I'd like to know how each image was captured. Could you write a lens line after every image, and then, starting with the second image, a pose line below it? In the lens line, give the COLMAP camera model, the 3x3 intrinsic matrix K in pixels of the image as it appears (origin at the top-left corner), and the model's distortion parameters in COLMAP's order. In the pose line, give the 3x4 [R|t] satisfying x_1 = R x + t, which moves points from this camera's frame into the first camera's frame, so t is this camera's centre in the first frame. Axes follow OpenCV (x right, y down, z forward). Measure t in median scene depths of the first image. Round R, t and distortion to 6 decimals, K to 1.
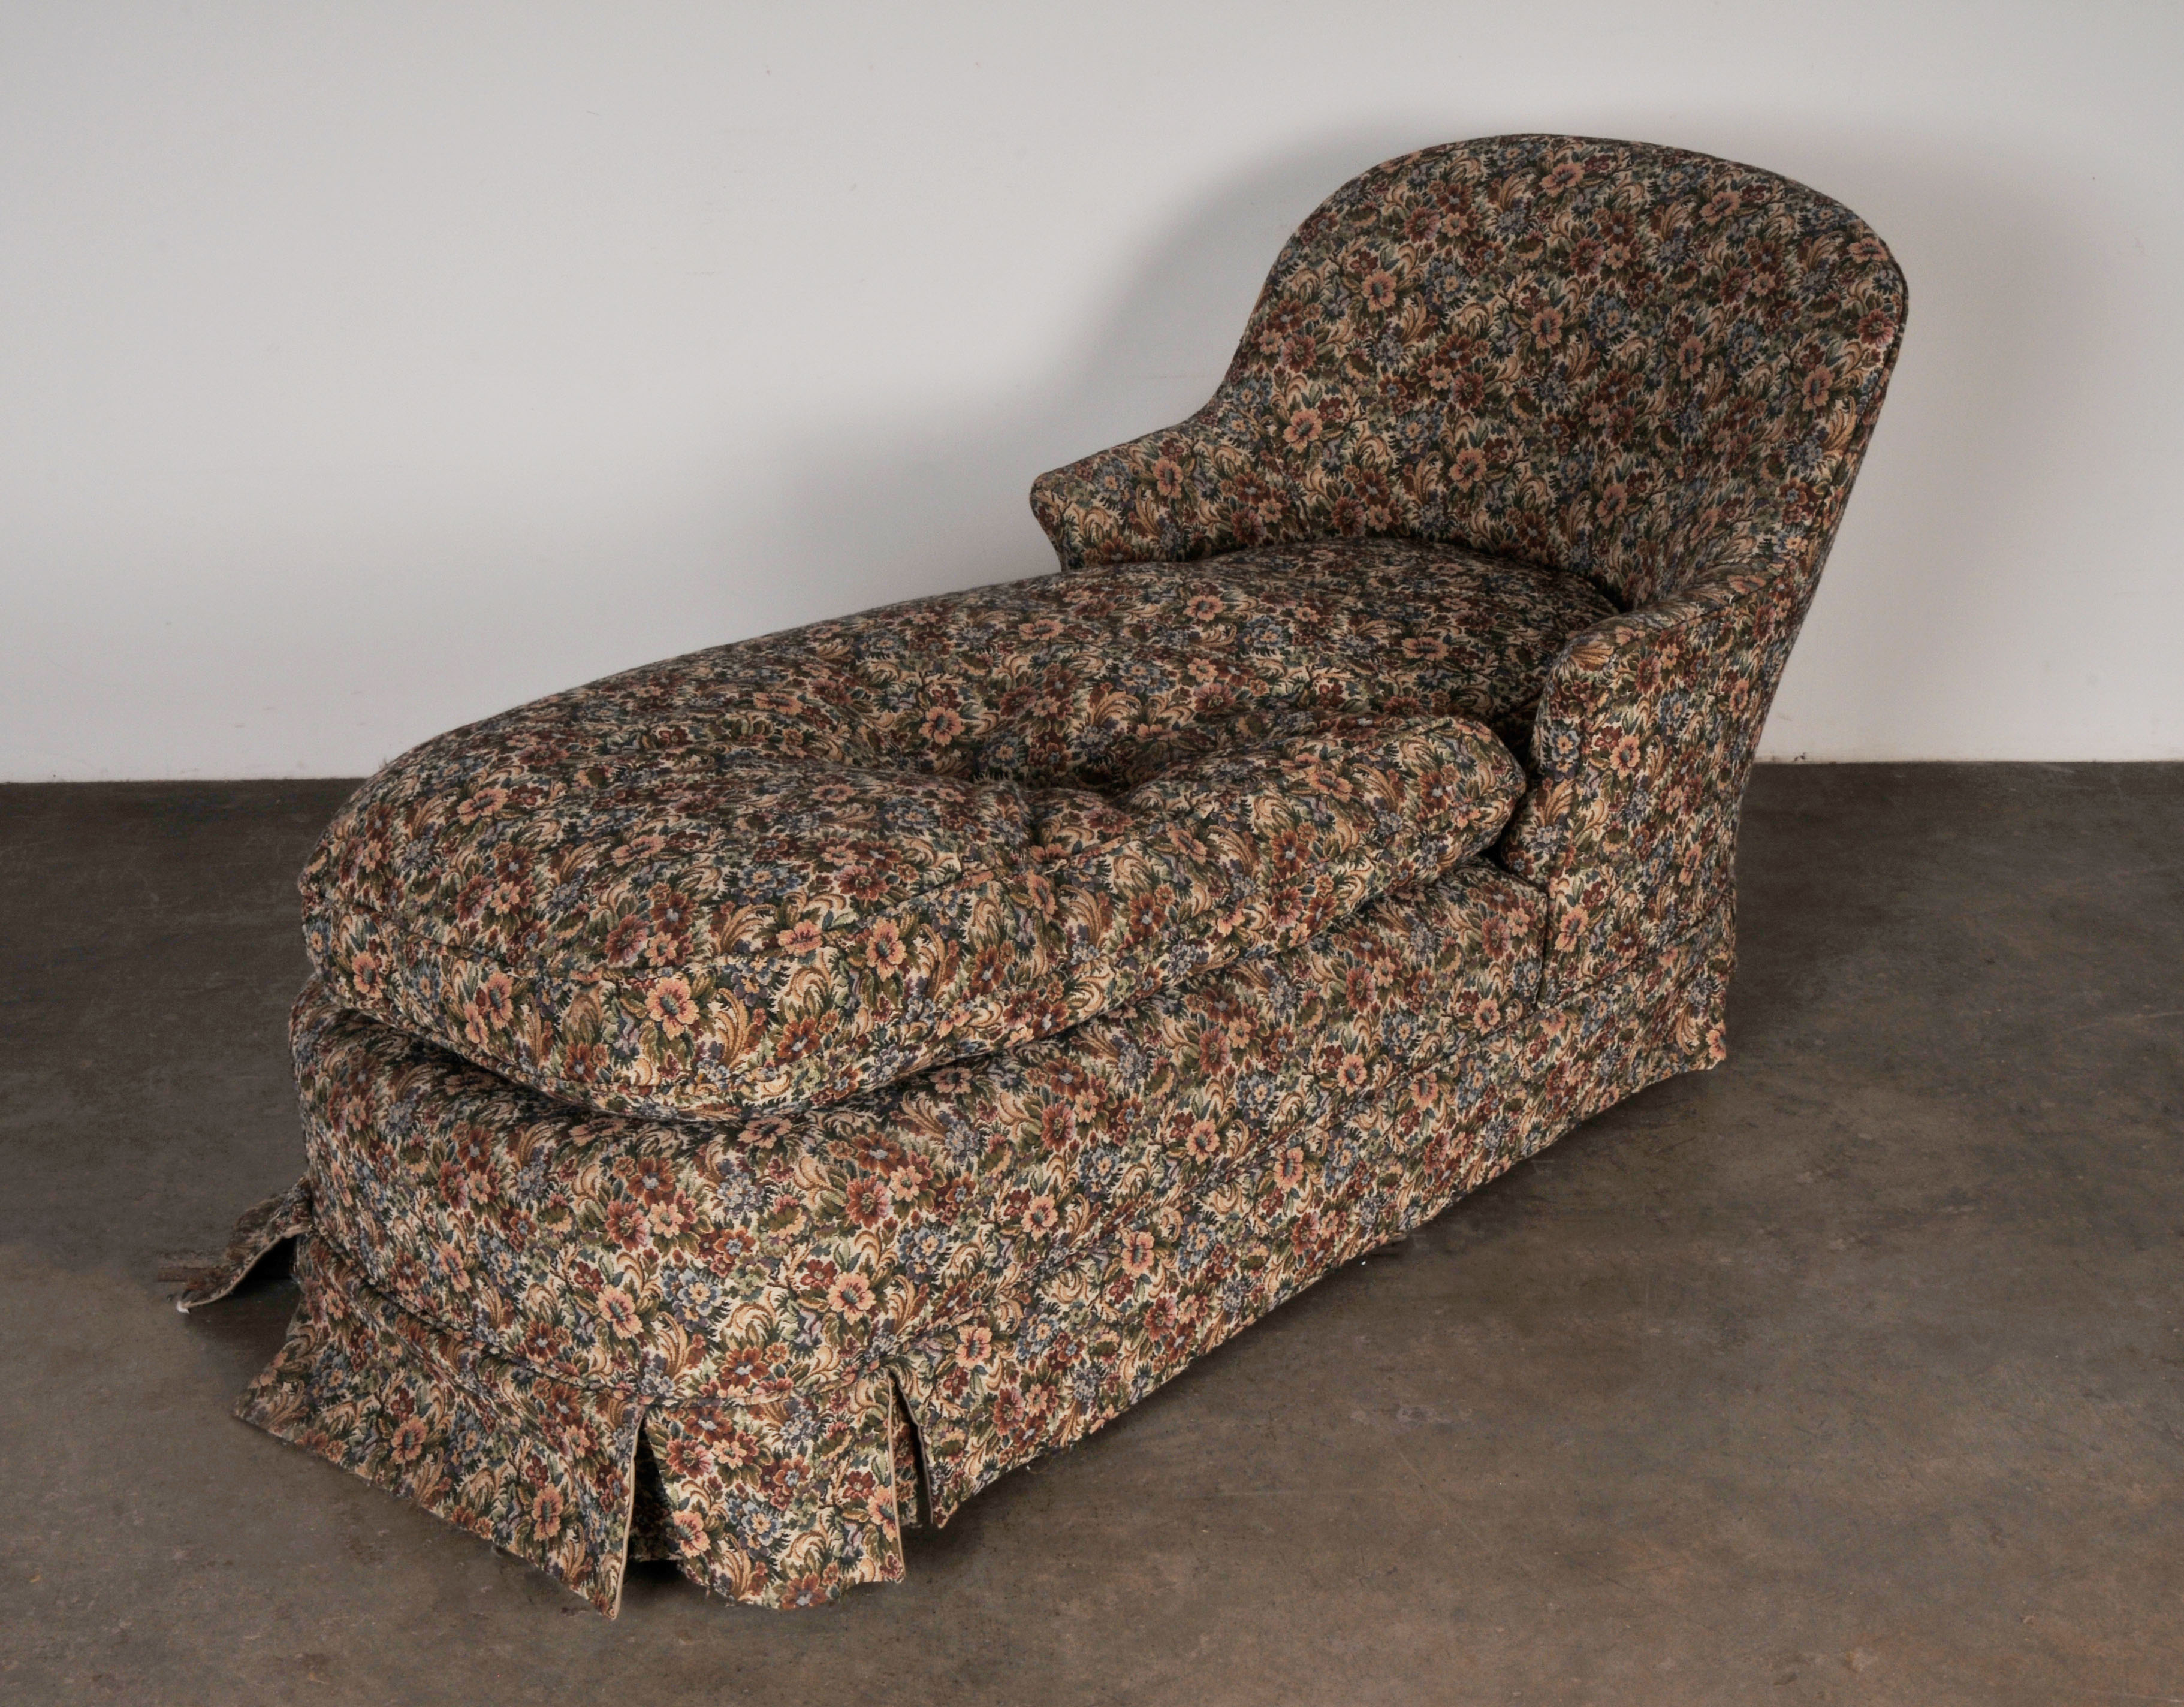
lens RADIAL K [[2656.7, 0, 1049.2], [0, 2656.7, 853.7], [0, 0, 1]] dist [-0.049483, 0.018967]
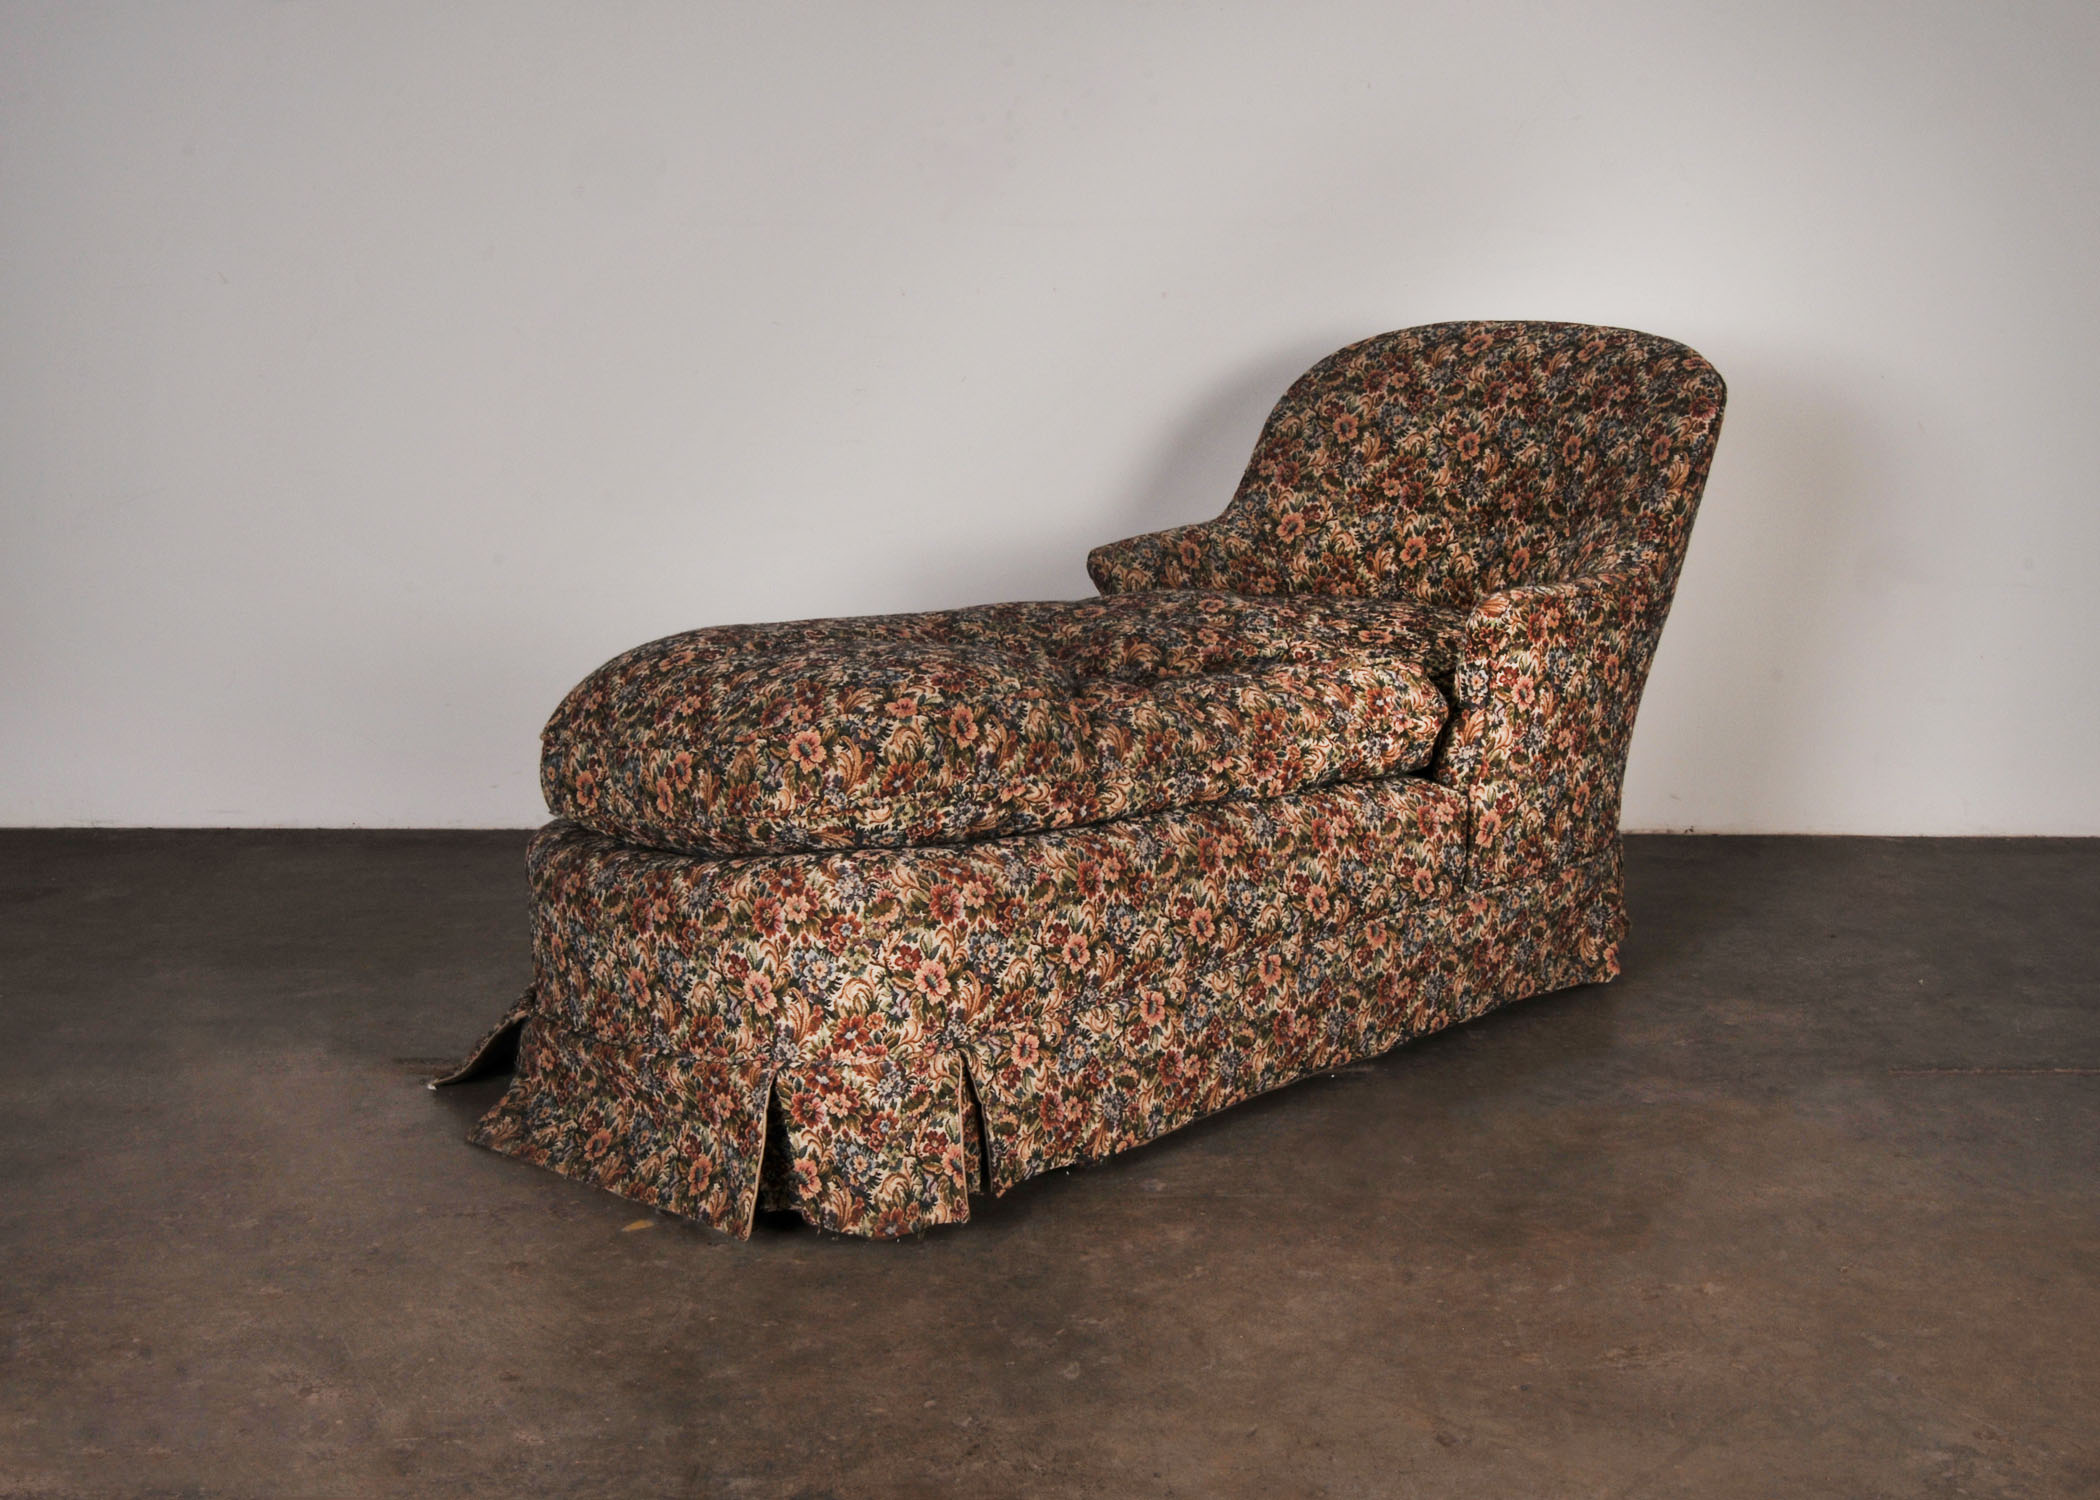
lens RADIAL K [[2160.5, 0, 1050.0], [0, 2160.5, 750.0], [0, 0, 1]] dist [-0.047840, 0.004231]
pose [[0.999158, 0.004791, -0.040740, 0.026028], [-0.012925, 0.979340, -0.201805, 0.246356], [0.038932, 0.202162, 0.978578, -0.081586]]
